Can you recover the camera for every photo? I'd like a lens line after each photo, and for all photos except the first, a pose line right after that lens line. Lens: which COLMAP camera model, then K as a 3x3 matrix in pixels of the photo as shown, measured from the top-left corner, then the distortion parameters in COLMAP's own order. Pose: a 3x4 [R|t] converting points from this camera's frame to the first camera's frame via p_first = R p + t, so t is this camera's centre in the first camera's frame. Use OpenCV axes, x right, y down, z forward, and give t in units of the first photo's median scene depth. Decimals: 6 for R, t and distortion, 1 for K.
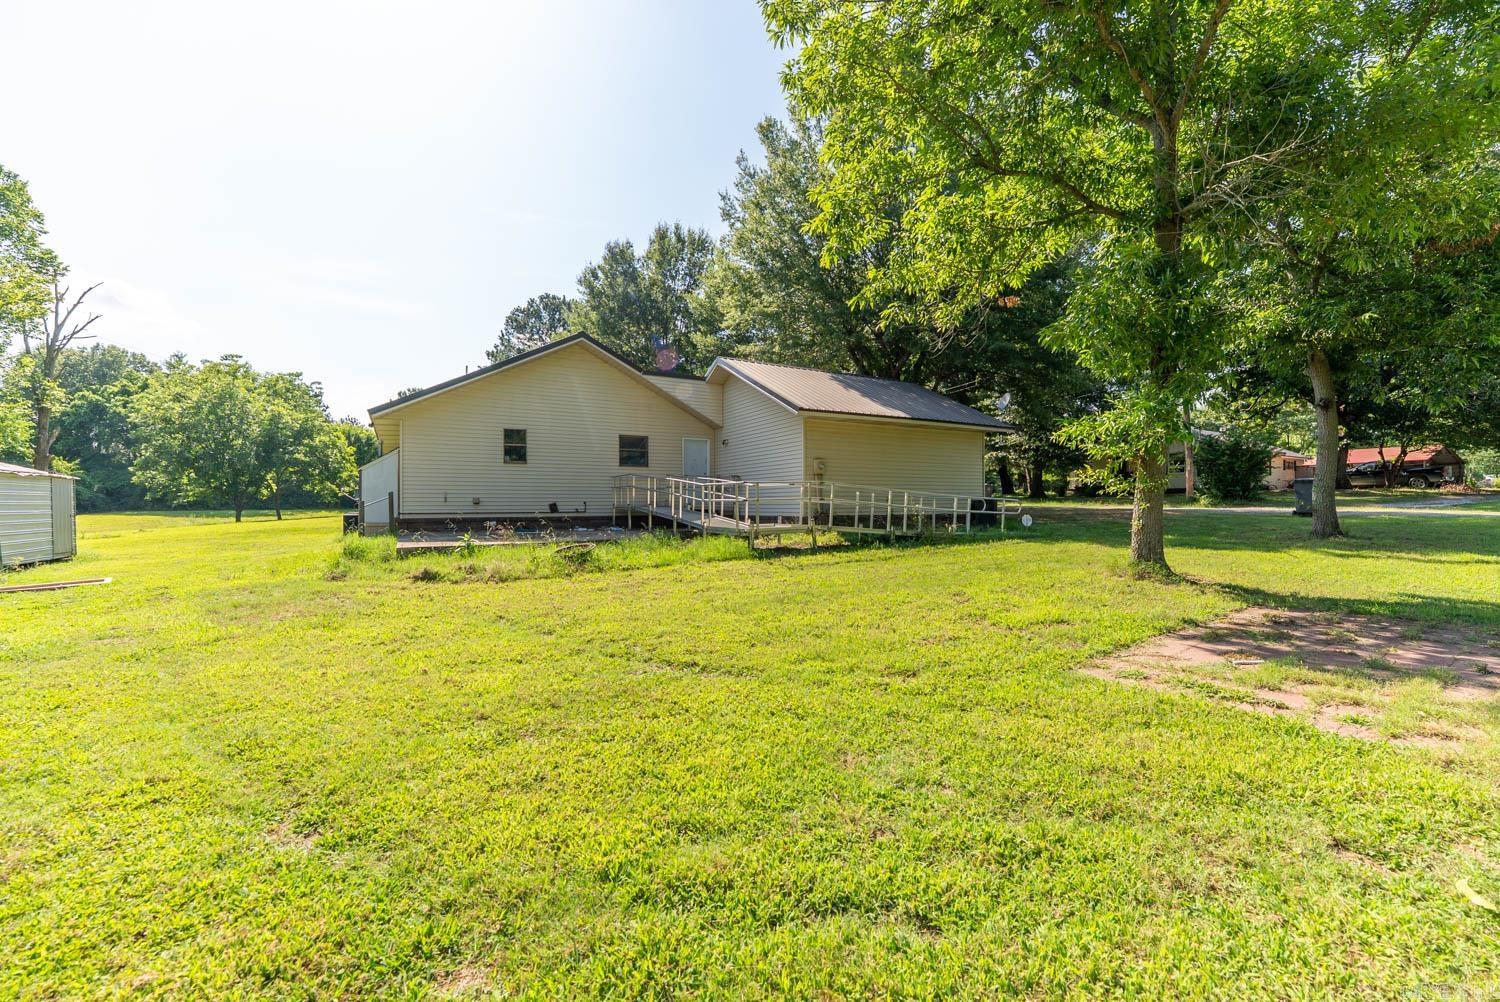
lens RADIAL K [[611.9, 0, 744.4], [0, 611.9, 502.2], [0, 0, 1]] dist [-0.032249, 0.005212]
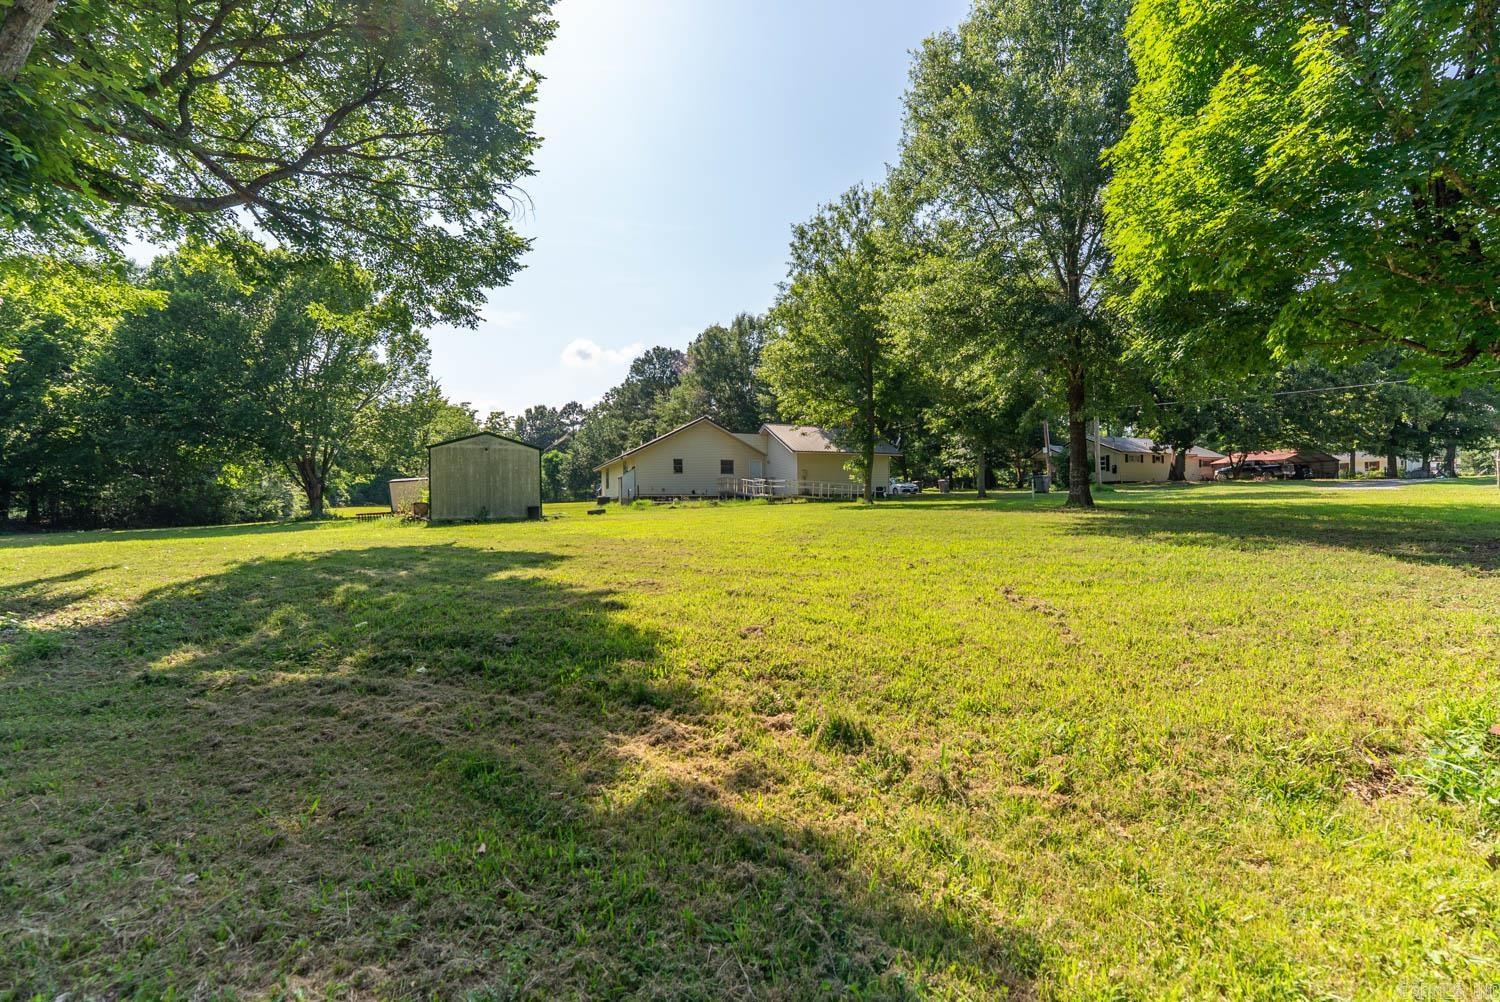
lens RADIAL K [[611.9, 0, 744.4], [0, 611.9, 502.2], [0, 0, 1]] dist [-0.032249, 0.005212]
pose [[0.990944, -0.008180, -0.134027, 0.224511], [0.007774, 0.999963, -0.003549, 0.065891], [0.134051, 0.002475, 0.990971, -1.510177]]
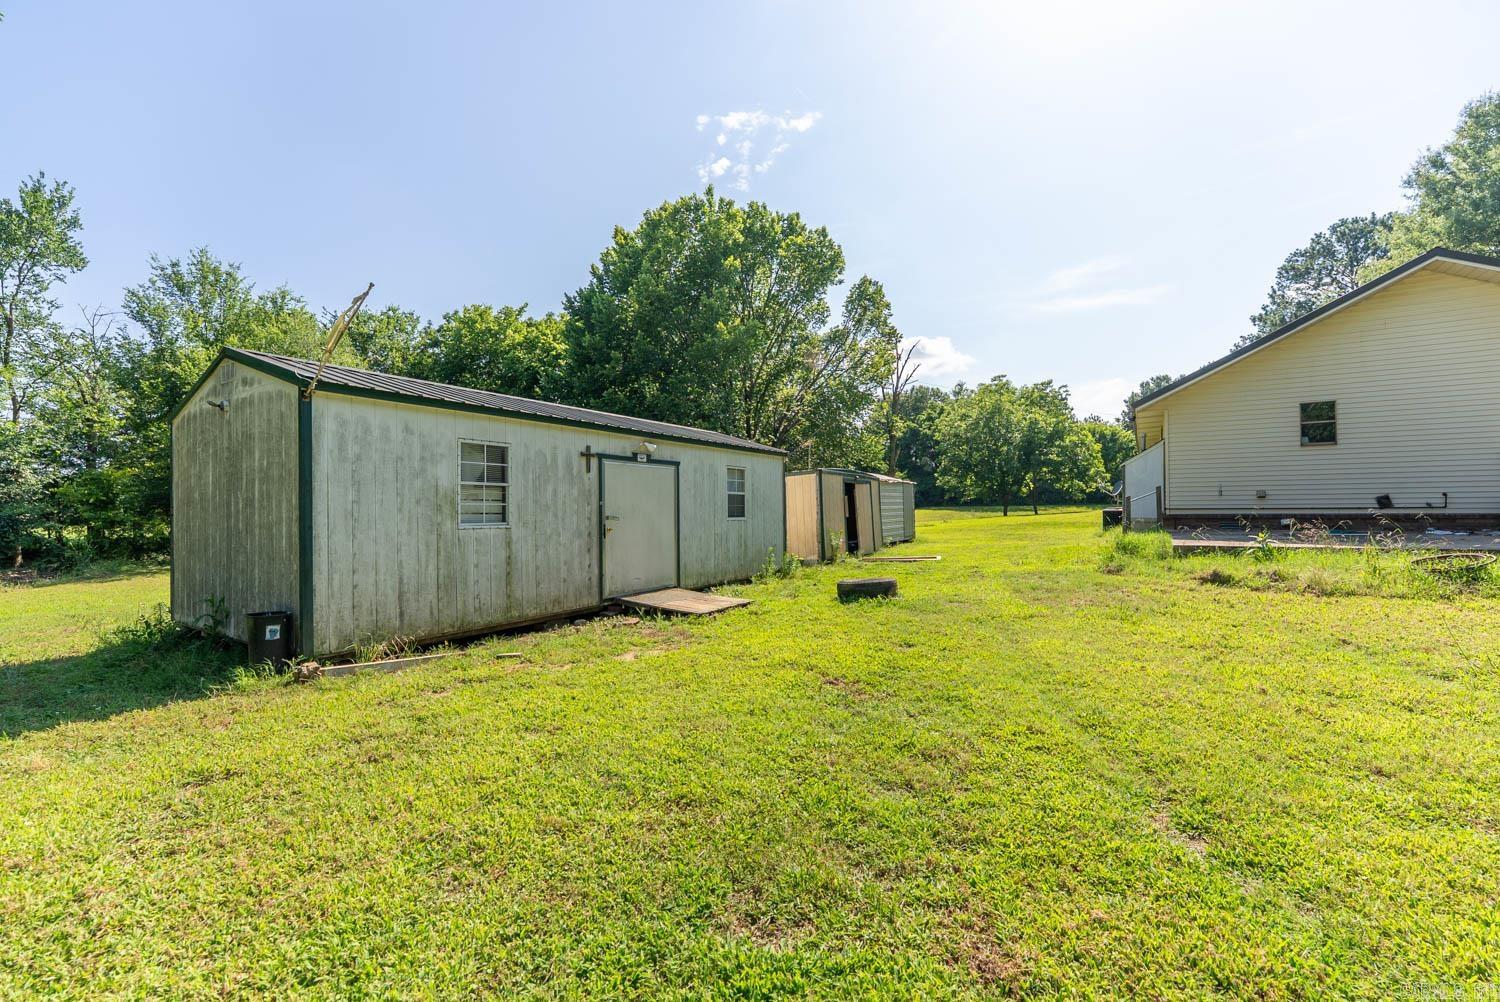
lens RADIAL K [[611.9, 0, 744.4], [0, 611.9, 502.2], [0, 0, 1]] dist [-0.032249, 0.005212]
pose [[0.452154, -0.006415, -0.891917, -0.026546], [0.012947, 0.999916, -0.000628, 0.000288], [0.891846, -0.011264, 0.452199, -0.011852]]
